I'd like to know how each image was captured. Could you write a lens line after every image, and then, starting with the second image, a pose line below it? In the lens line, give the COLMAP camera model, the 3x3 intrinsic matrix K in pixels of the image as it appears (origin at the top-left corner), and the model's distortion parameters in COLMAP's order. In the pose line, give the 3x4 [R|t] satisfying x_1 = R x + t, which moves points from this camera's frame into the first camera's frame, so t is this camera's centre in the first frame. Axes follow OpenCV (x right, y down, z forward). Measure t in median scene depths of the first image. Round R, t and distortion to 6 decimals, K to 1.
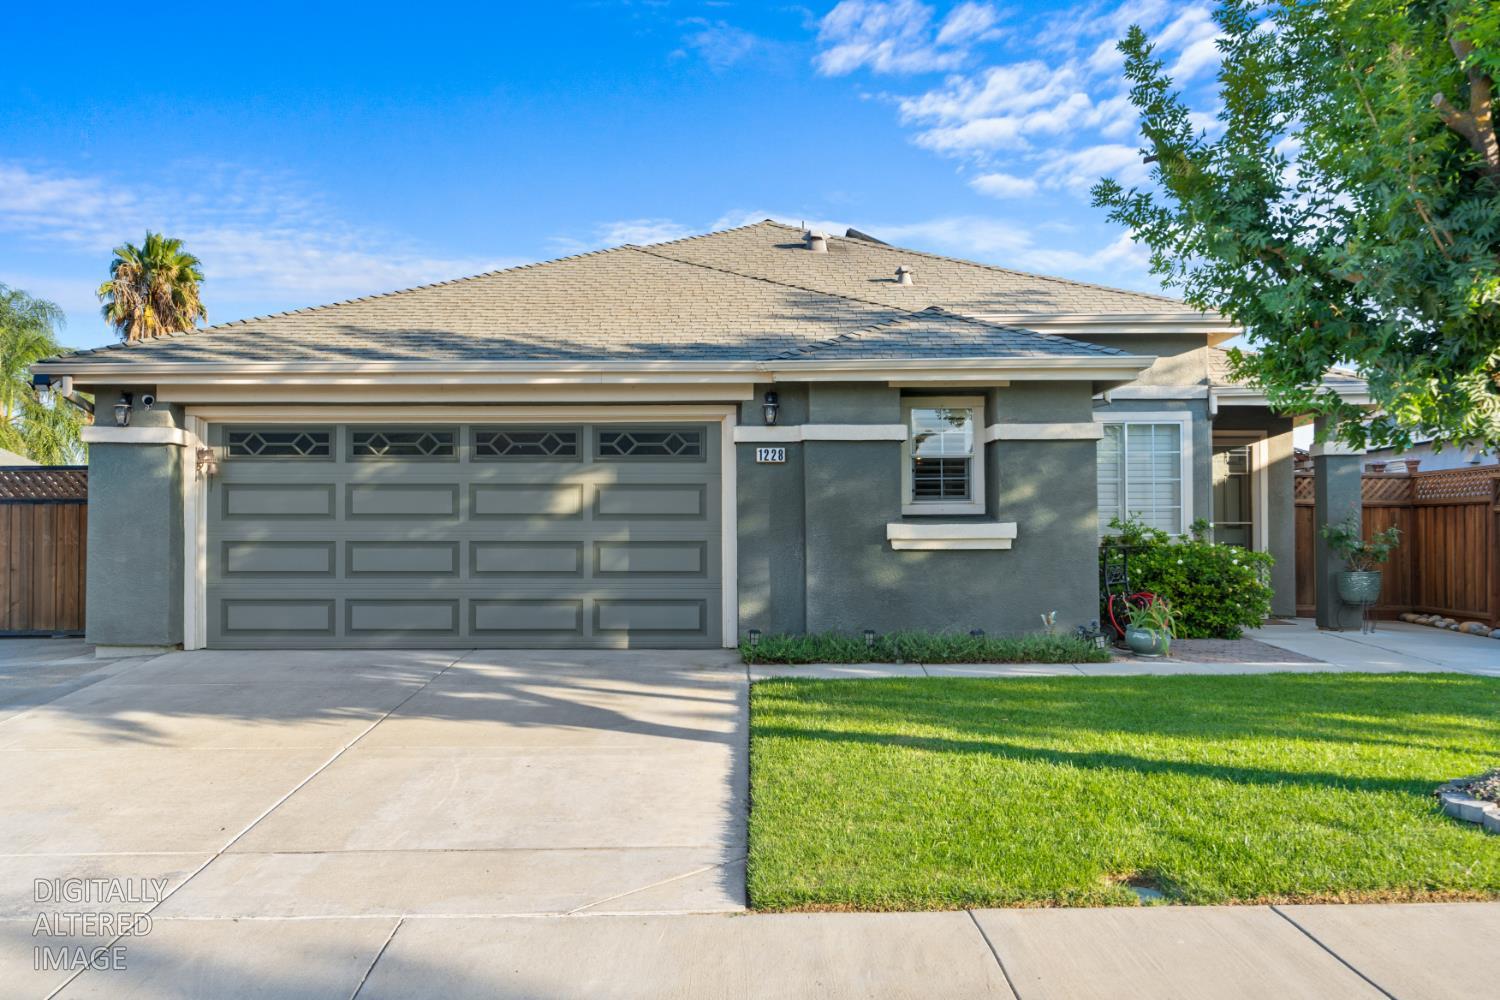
lens RADIAL K [[1474.2, 0, 749.6], [0, 1474.2, 515.9], [0, 0, 1]] dist [0.004867, -0.001742]
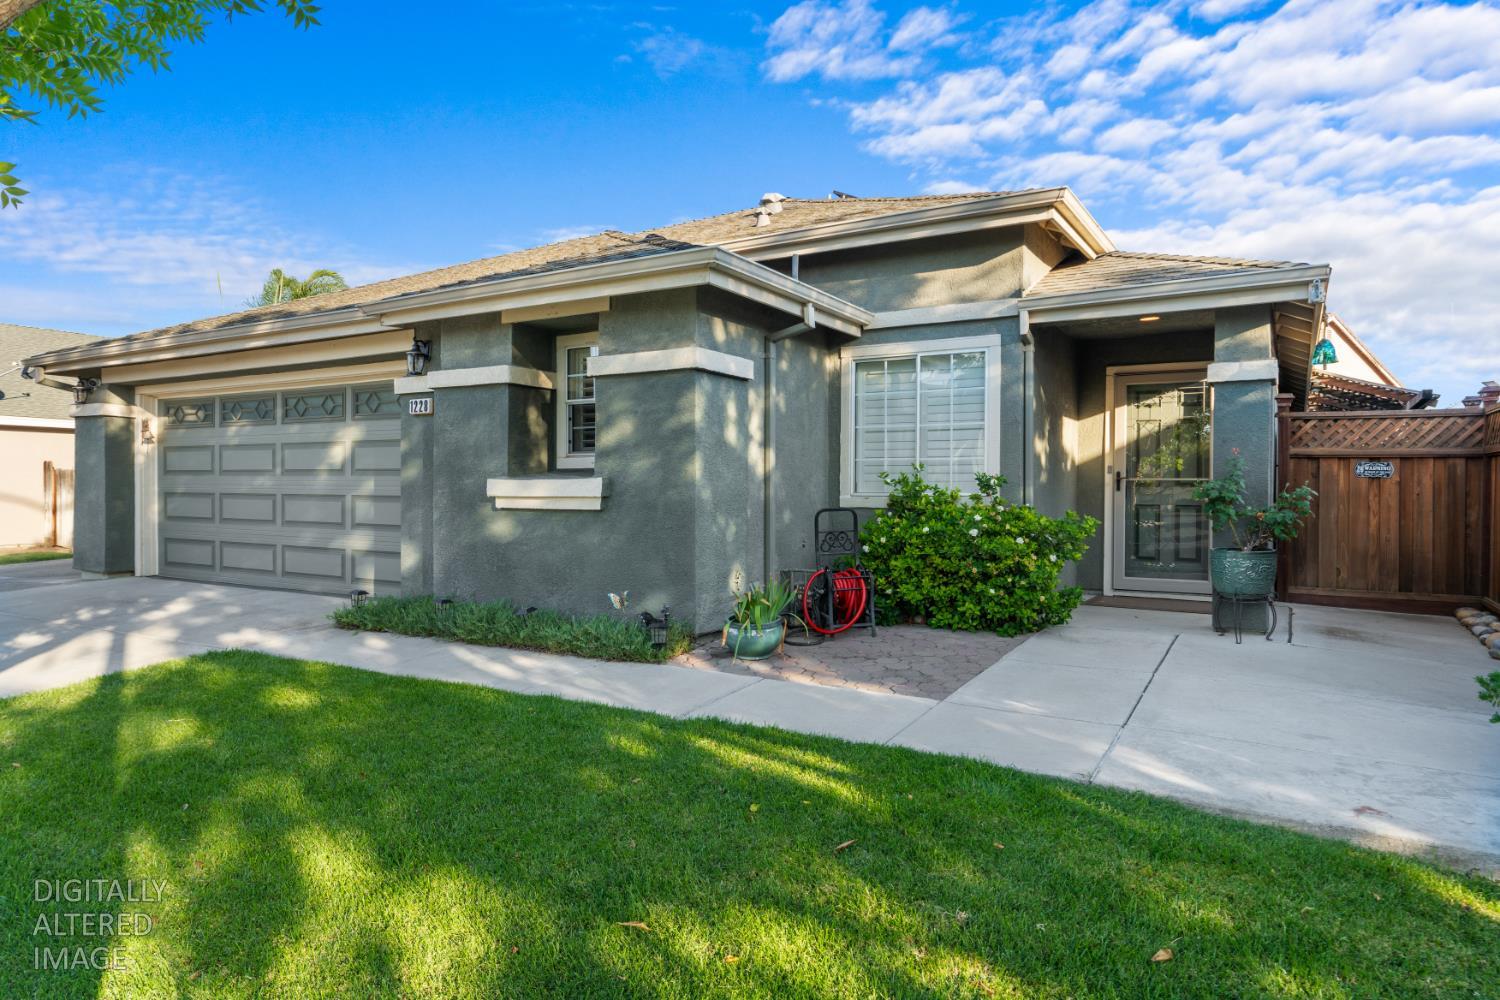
lens RADIAL K [[919.7, 0, 750.0], [0, 919.7, 500.0], [0, 0, 1]] dist [-0.002179, -0.000645]
pose [[0.859935, 0.013127, -0.510235, 0.480772], [0.000822, 0.999632, 0.027104, 0.003049], [0.510403, -0.023727, 0.859608, 0.574980]]
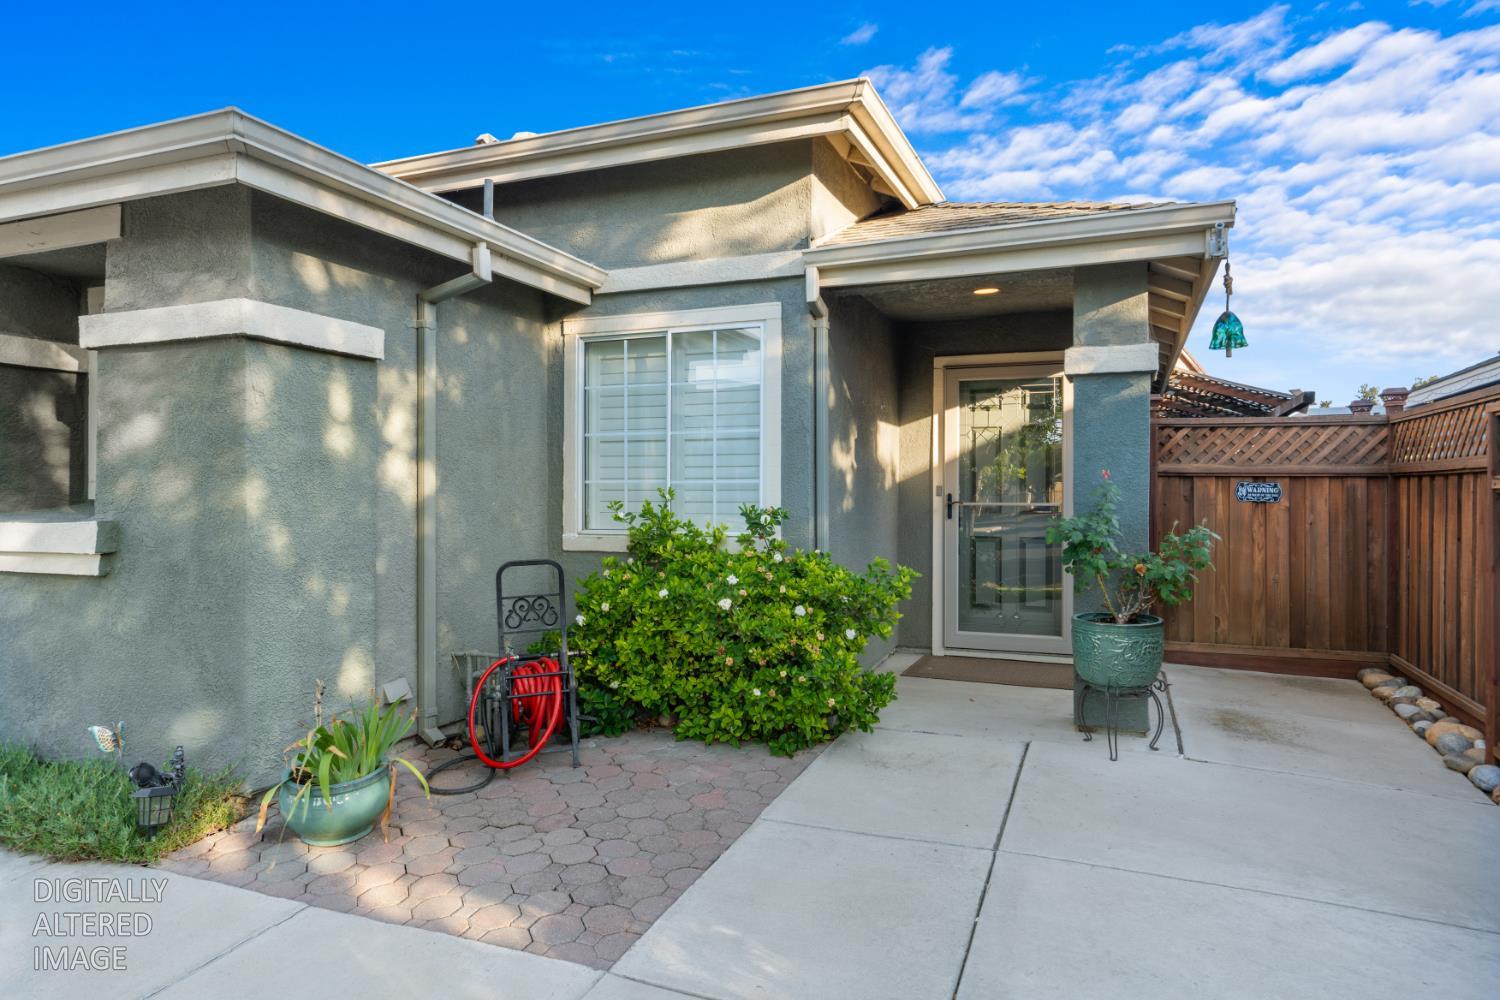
lens RADIAL K [[930.6, 0, 749.0], [0, 930.6, 493.0], [0, 0, 1]] dist [-0.003328, 0.000204]
pose [[0.928745, 0.004368, -0.370695, 0.458880], [0.002447, 0.999837, 0.017912, -0.008748], [0.370712, -0.017543, 0.928582, 0.757878]]
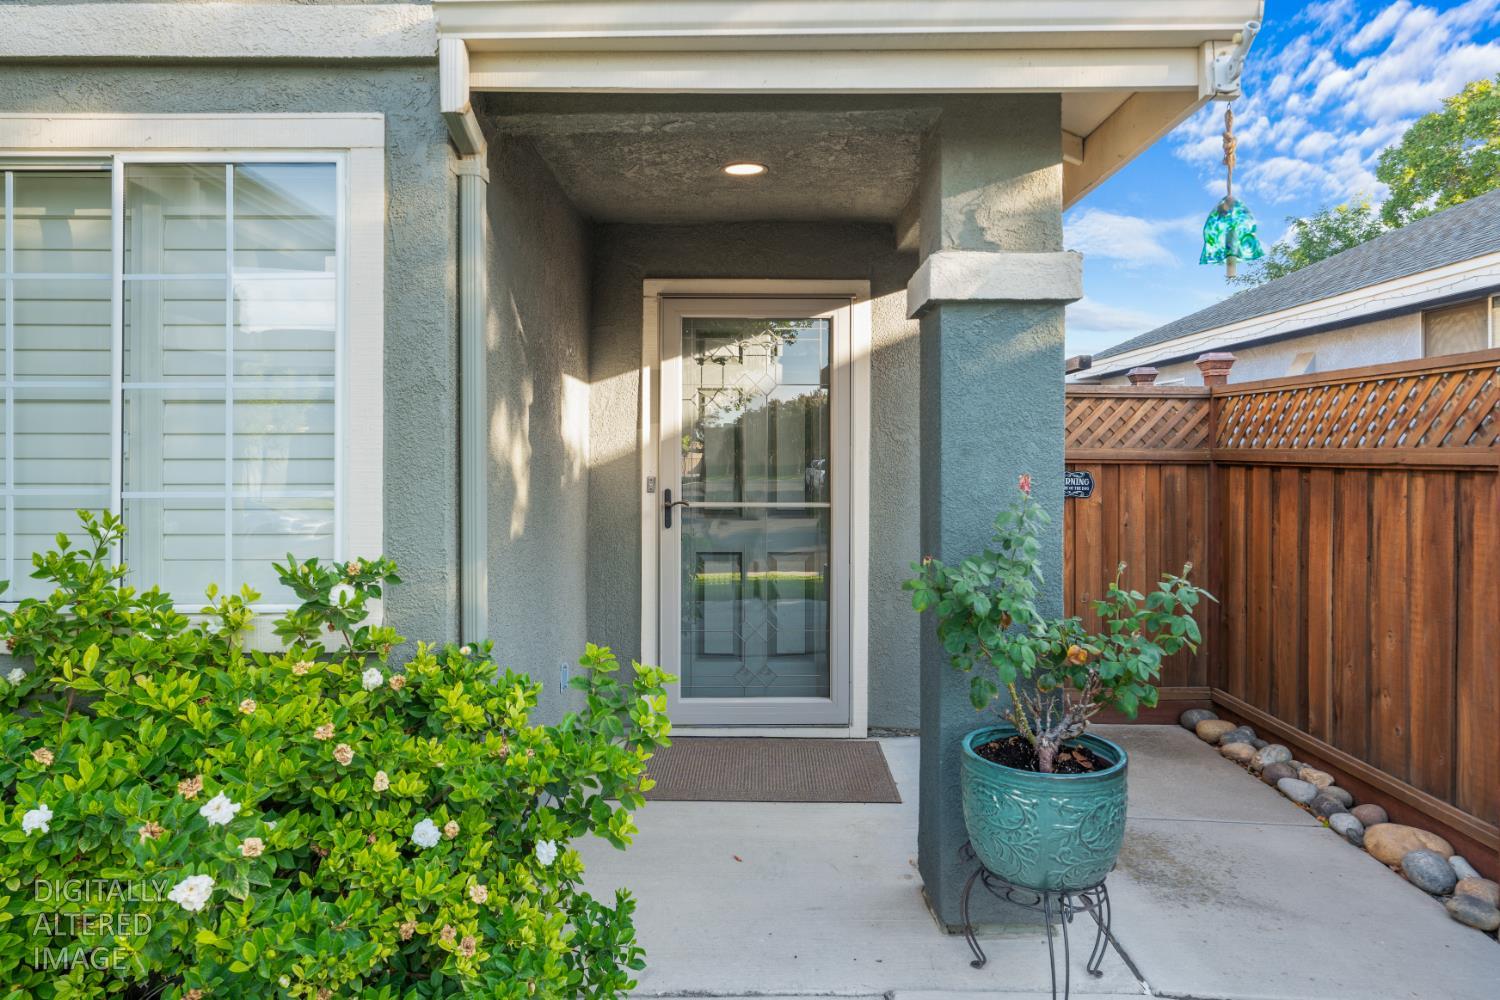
lens RADIAL K [[952.0, 0, 753.9], [0, 952.0, 451.4], [0, 0, 1]] dist [-0.003664, 0.000344]
pose [[0.999969, 0.004648, 0.006312, 0.401445], [-0.004748, 0.999862, 0.015902, -0.017936], [-0.006237, -0.015932, 0.999854, 0.928797]]
